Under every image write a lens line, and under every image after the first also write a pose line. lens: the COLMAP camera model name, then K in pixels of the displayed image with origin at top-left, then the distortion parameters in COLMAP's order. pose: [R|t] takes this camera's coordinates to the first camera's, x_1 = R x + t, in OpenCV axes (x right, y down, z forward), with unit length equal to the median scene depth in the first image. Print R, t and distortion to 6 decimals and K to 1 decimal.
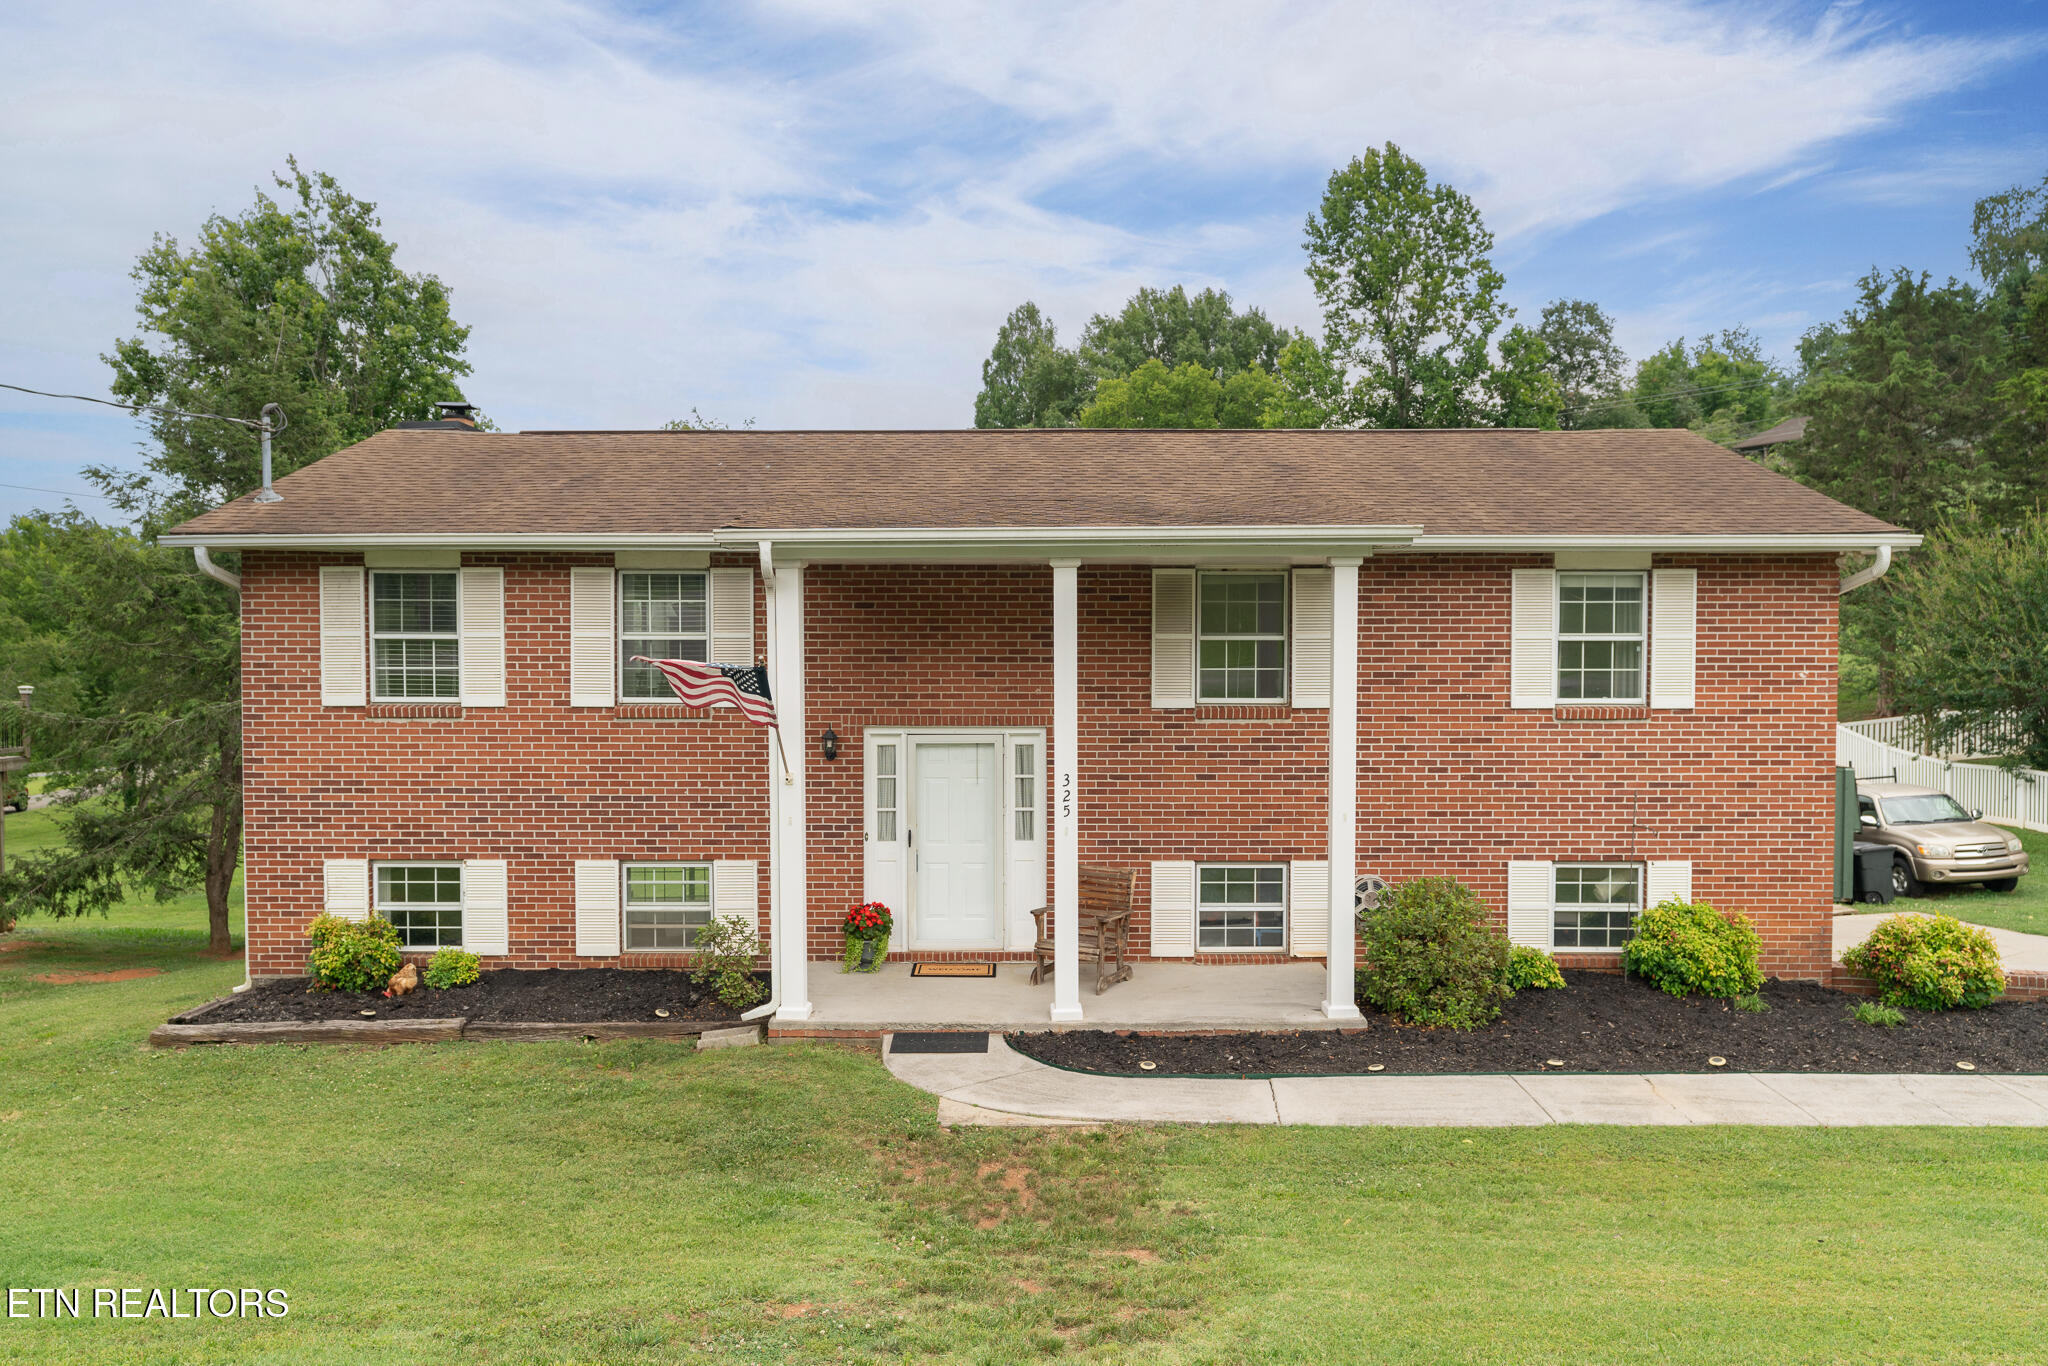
lens RADIAL K [[1462.9, 0, 1086.1], [0, 1462.9, 694.2], [0, 0, 1]] dist [0.003153, 0.002593]
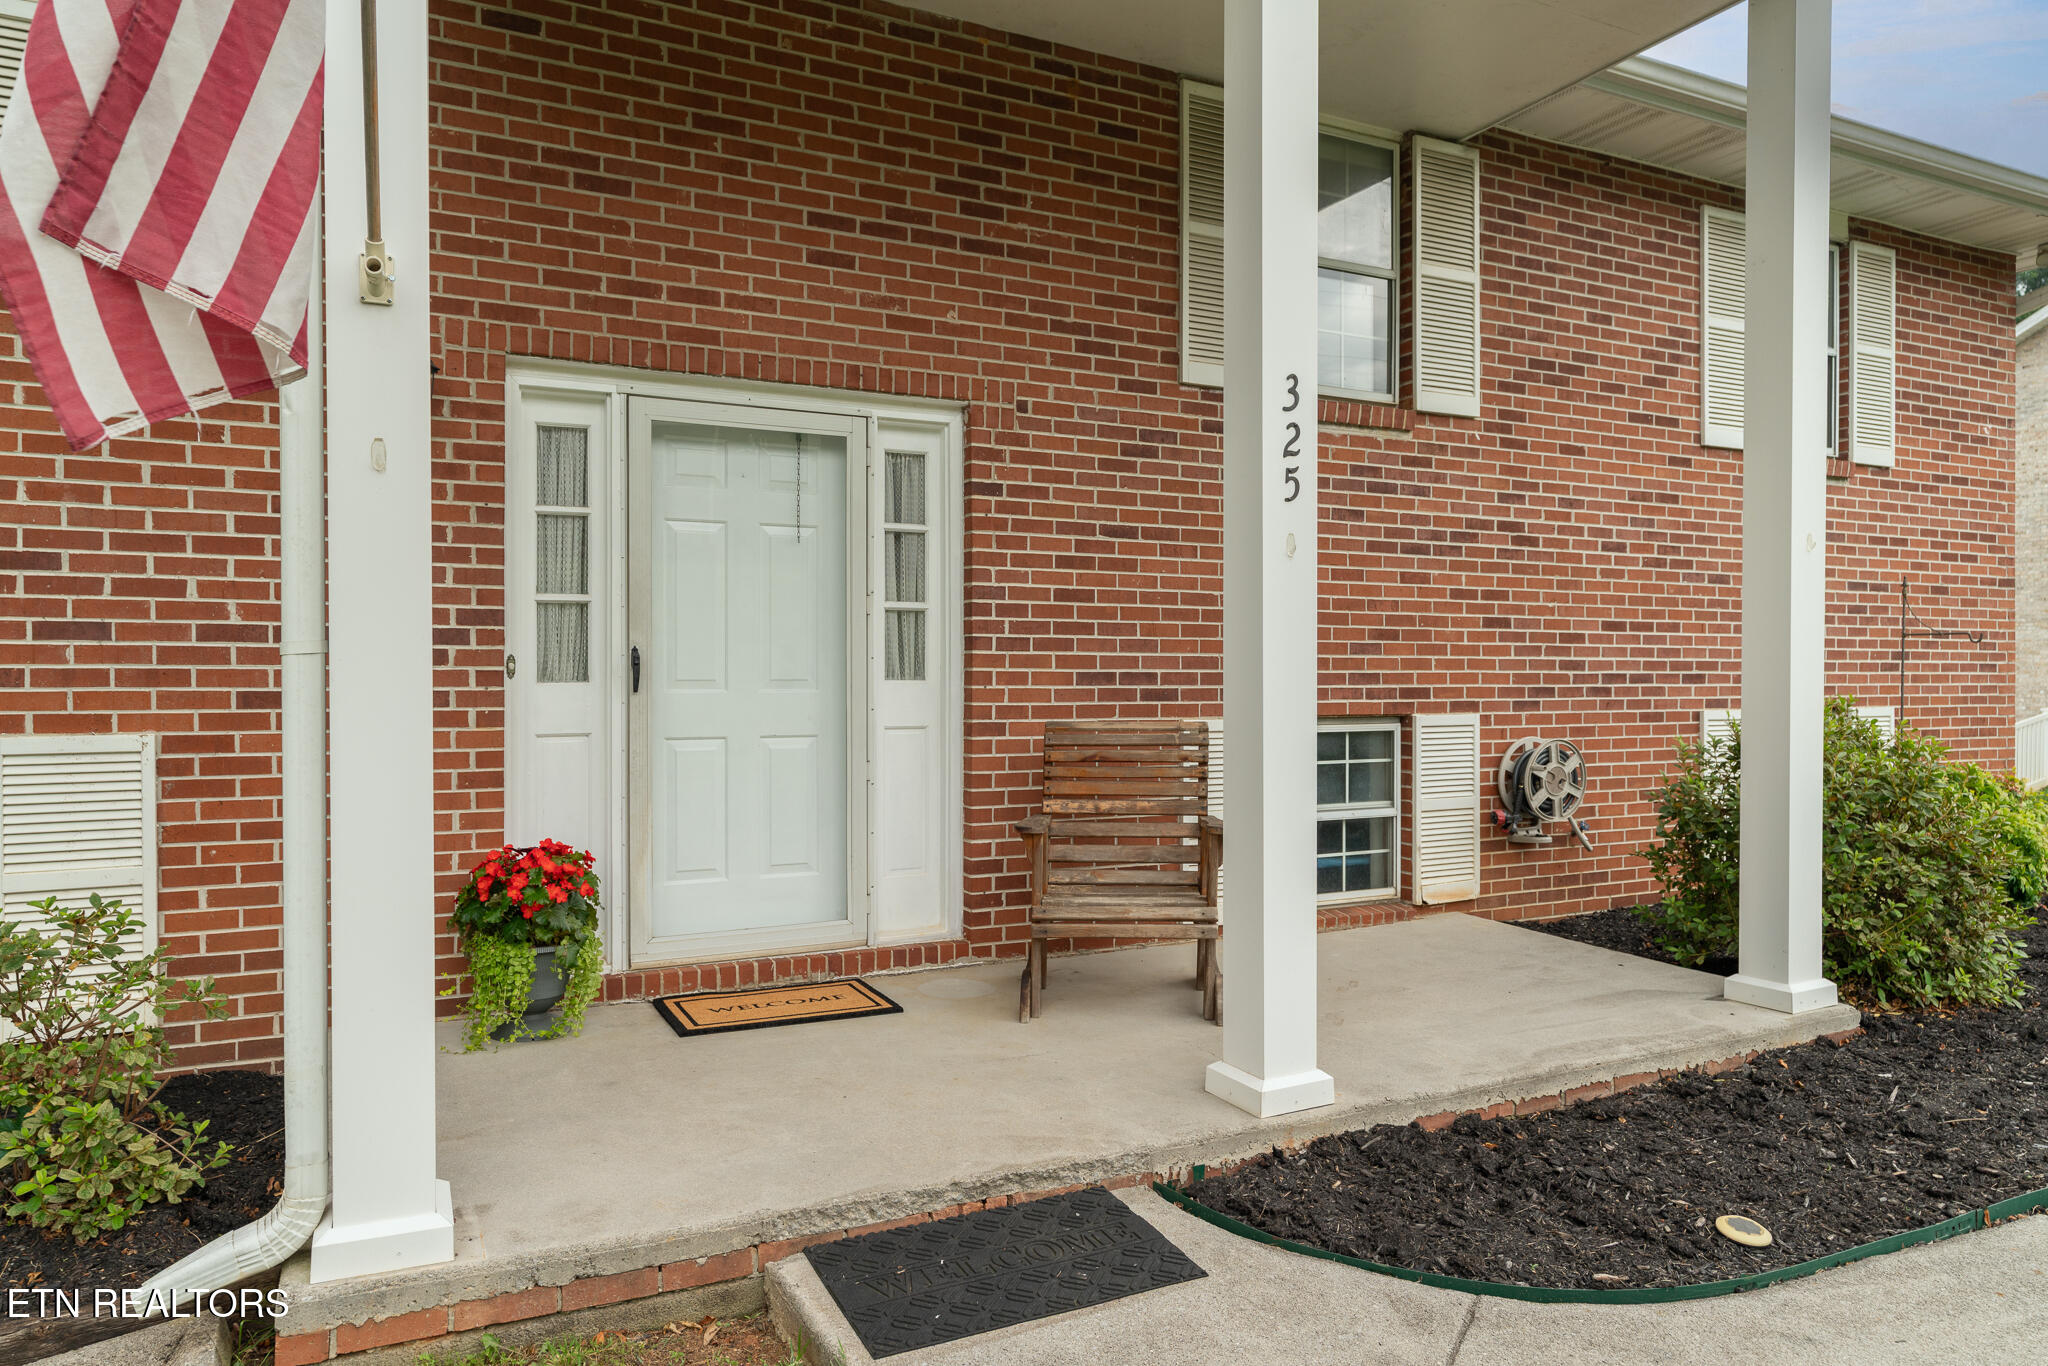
lens RADIAL K [[1274.1, 0, 1024.0], [0, 1274.1, 683.0], [0, 0, 1]] dist [-0.000767, 0.000334]
pose [[0.905830, -0.004684, 0.423616, -0.169865], [0.022593, 0.999050, -0.037263, 0.117259], [-0.423039, 0.043324, 0.905075, 0.661754]]
